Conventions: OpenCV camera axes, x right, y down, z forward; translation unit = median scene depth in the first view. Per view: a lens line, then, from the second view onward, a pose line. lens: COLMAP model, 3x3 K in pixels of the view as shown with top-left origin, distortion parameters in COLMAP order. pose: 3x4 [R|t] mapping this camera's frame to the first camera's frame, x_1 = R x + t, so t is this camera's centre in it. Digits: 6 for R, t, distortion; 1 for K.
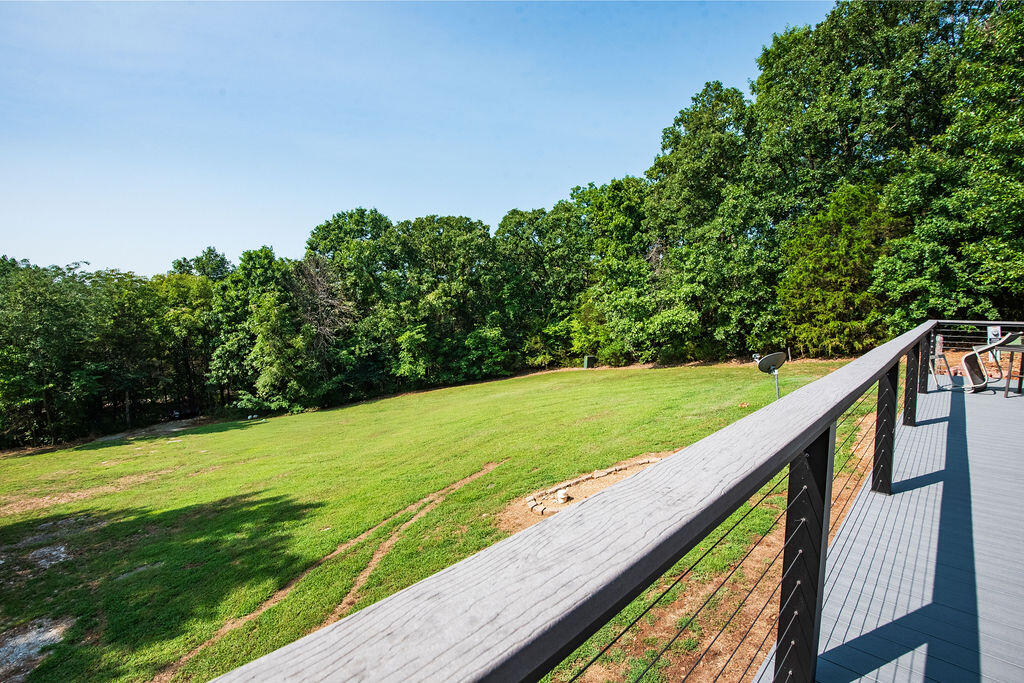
lens RADIAL K [[474.1, 0, 508.3], [0, 474.1, 337.0], [0, 0, 1]] dist [-0.022973, -0.009997]
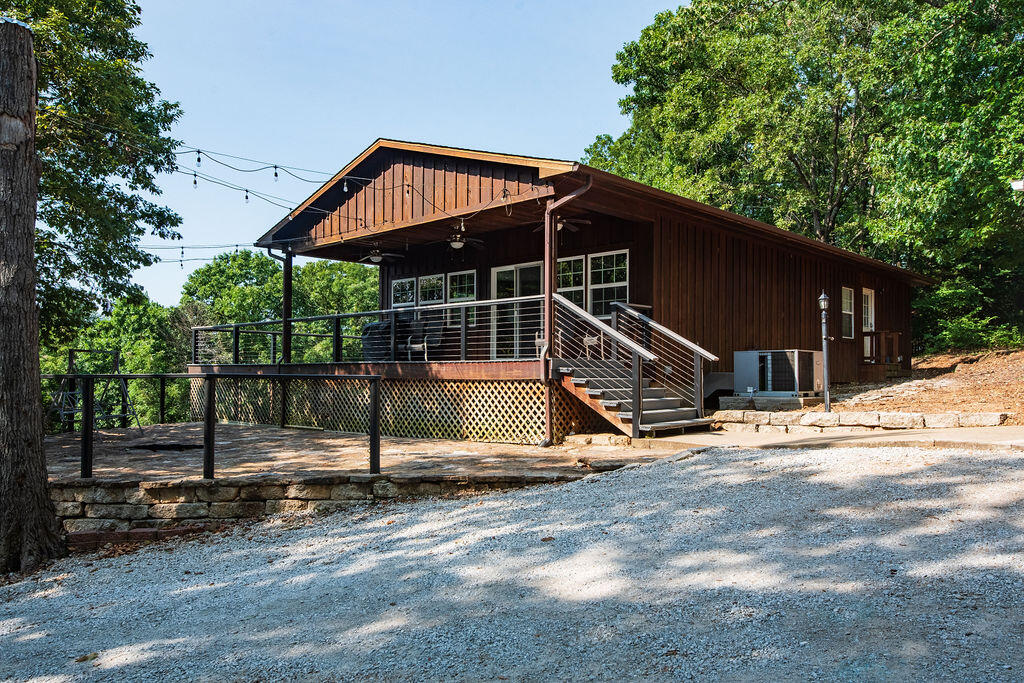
lens RADIAL K [[769.2, 0, 512.6], [0, 769.2, 346.9], [0, 0, 1]] dist [0.004619, 0.000512]
pose [[0.999510, 0.009770, 0.029749, 0.188764], [-0.006538, 0.994251, -0.106874, 0.079339], [-0.030623, 0.106628, 0.993827, -0.557913]]
